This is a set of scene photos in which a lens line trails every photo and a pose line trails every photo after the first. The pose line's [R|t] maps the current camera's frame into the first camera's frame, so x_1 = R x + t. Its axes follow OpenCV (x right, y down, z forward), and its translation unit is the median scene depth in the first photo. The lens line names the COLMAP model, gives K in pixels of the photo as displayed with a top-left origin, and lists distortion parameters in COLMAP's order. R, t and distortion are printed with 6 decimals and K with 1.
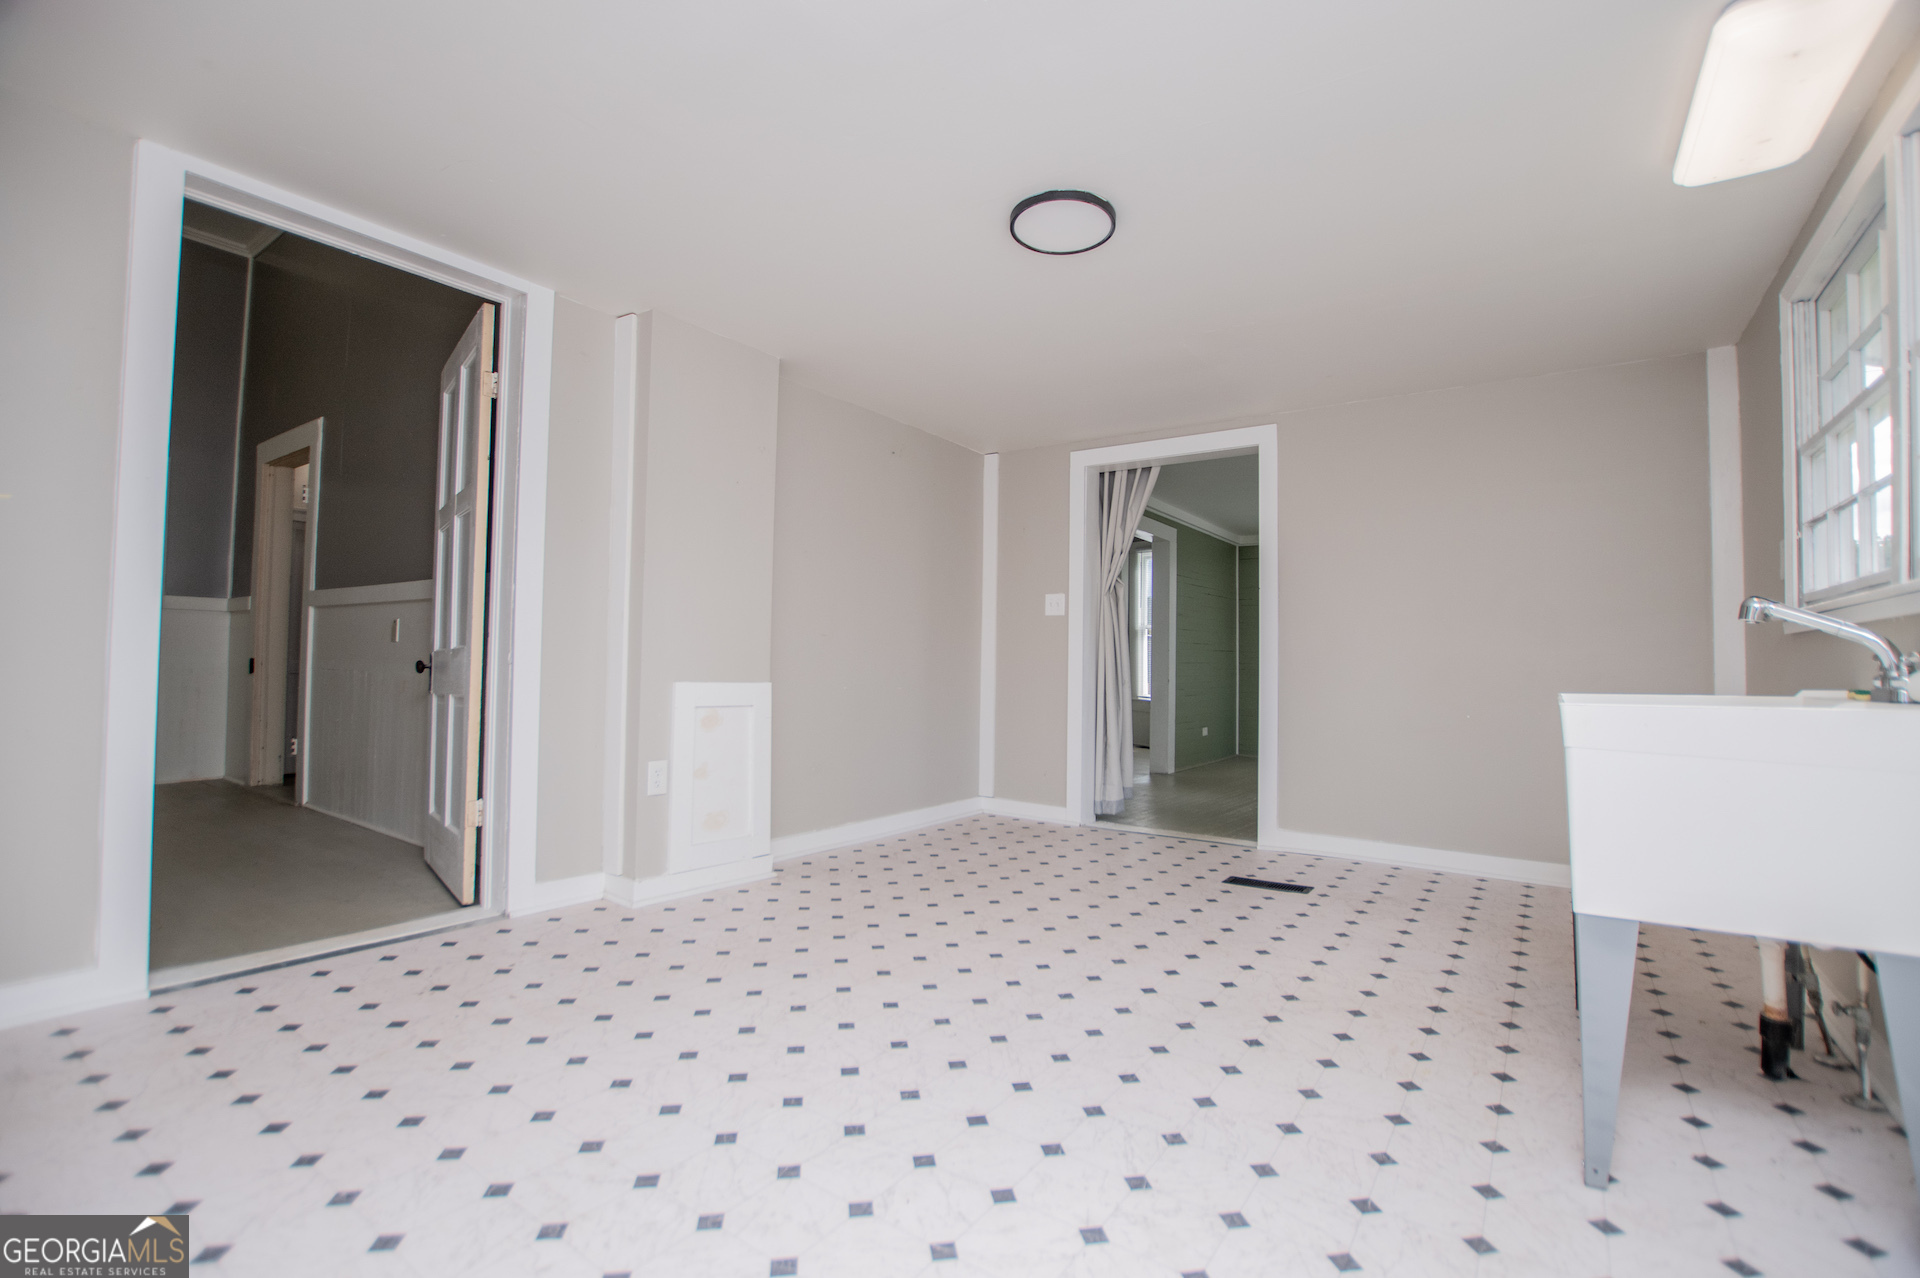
lens RADIAL K [[871.7, 0, 960.0], [0, 871.7, 639.0], [0, 0, 1]] dist [-0.024307, 0.000437]
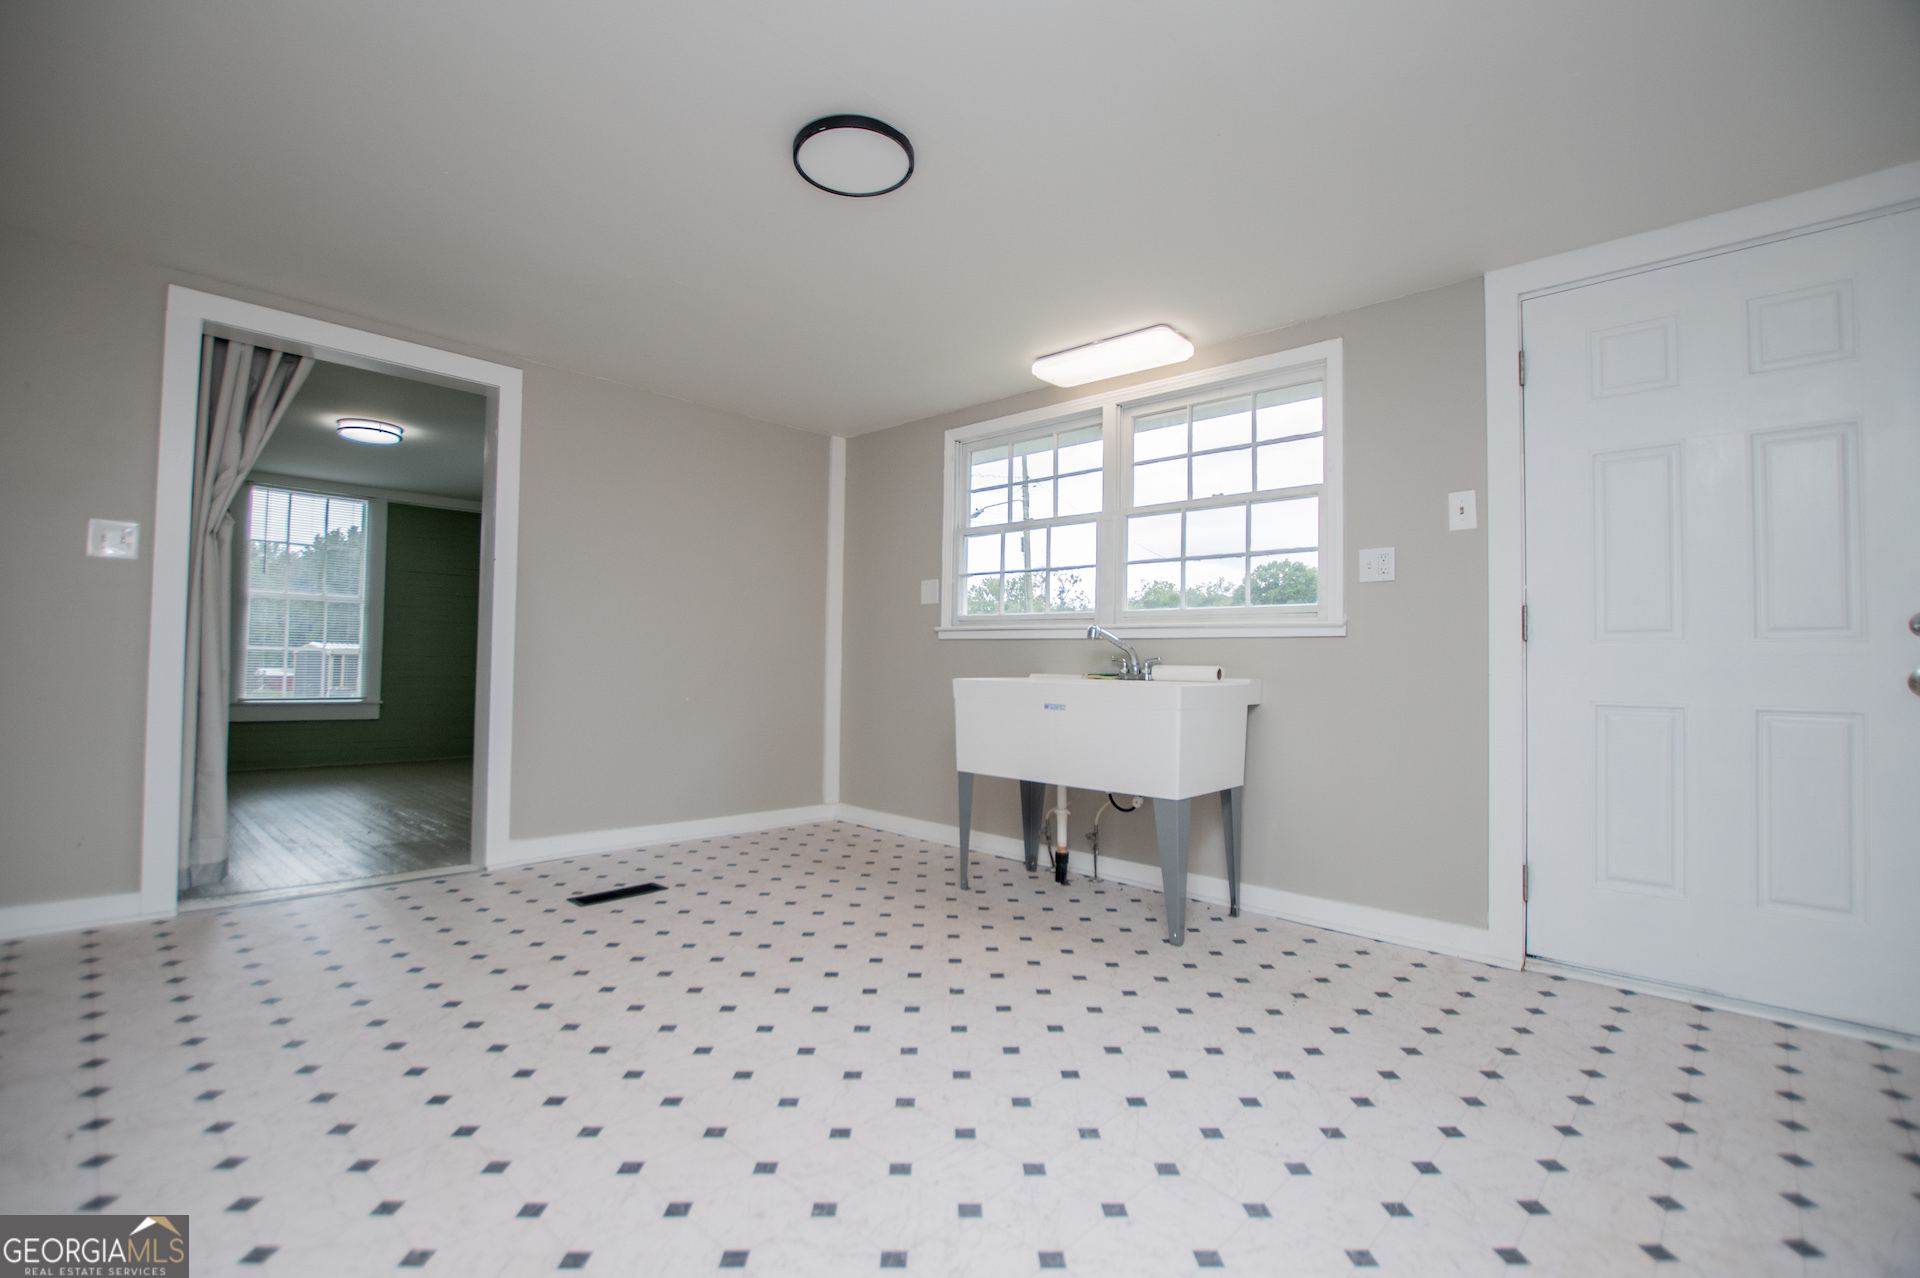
lens RADIAL K [[887.4, 0, 945.5], [0, 887.4, 642.0], [0, 0, 1]] dist [-0.026114, -0.000033]
pose [[0.121339, 0.014809, 0.992501, -0.645874], [-0.045575, 0.998917, -0.009333, 0.012982], [-0.991564, -0.044101, 0.121883, 0.677728]]
